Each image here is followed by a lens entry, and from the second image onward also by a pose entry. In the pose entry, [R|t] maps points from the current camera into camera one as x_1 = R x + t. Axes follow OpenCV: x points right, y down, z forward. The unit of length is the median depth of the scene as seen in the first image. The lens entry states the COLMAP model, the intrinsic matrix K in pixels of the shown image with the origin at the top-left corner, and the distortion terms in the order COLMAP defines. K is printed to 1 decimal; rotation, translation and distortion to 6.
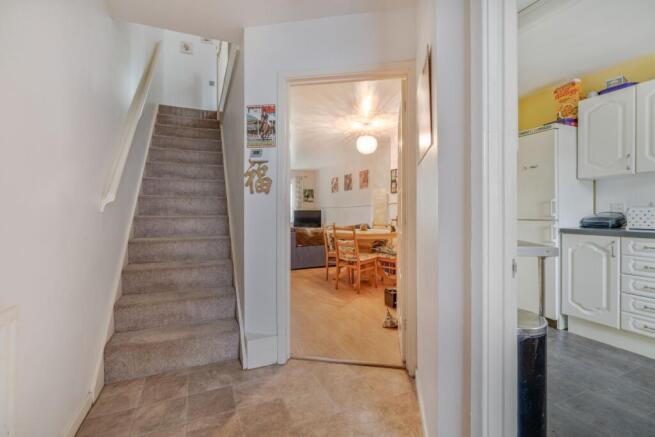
lens RADIAL K [[298.0, 0, 329.7], [0, 298.0, 214.6], [0, 0, 1]] dist [-0.003753, 0.001074]
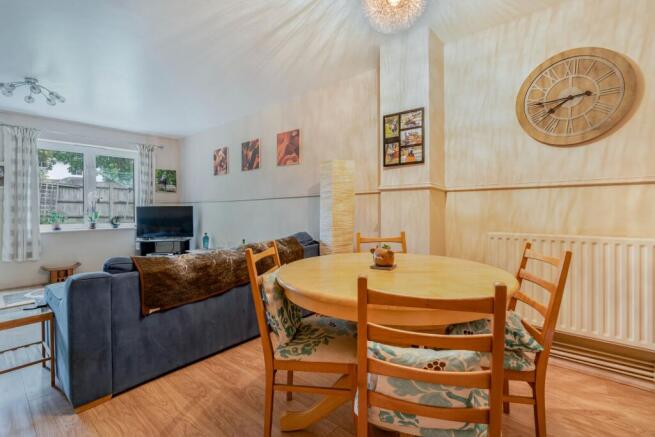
lens RADIAL K [[298.0, 0, 325.1], [0, 298.0, 211.8], [0, 0, 1]] dist [-0.003753, 0.001074]
pose [[0.906639, -0.006972, 0.421849, -0.046326], [0.005959, 0.999975, 0.003721, -0.004586], [-0.421865, -0.000860, 0.906658, 0.436746]]
